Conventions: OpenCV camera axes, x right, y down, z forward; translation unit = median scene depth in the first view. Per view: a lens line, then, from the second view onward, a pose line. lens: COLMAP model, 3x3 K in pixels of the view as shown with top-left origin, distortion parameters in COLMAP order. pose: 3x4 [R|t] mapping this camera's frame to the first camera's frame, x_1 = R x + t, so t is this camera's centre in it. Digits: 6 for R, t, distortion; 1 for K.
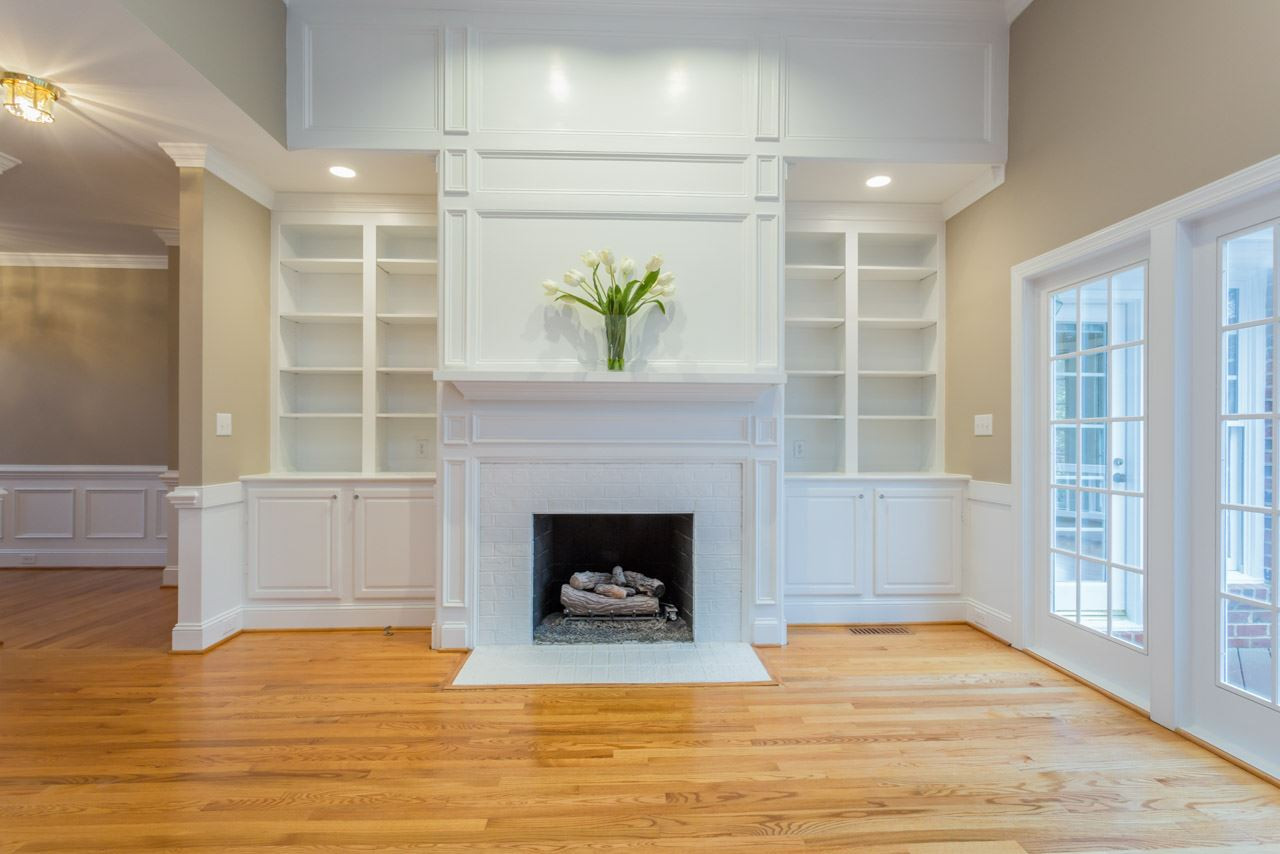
lens RADIAL K [[612.4, 0, 639.9], [0, 612.4, 424.1], [0, 0, 1]] dist [0.003772, 0.000394]
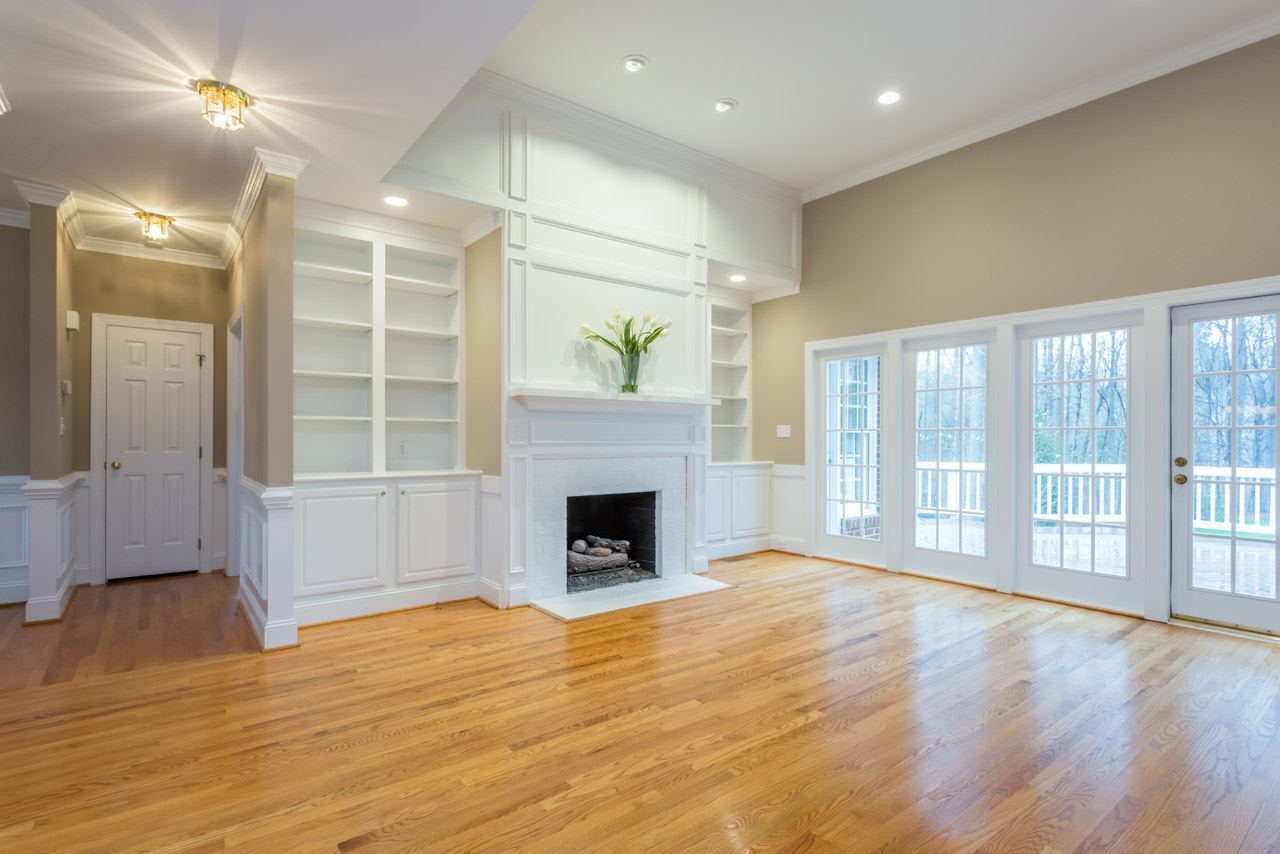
lens RADIAL K [[623.2, 0, 640.0], [0, 623.2, 427.0], [0, 0, 1]] dist [-0.000321, 0.000061]
pose [[0.816410, 0.009517, 0.577394, -0.826426], [-0.011390, 0.999935, -0.000377, -0.006405], [-0.577360, -0.006269, 0.816466, -0.196545]]
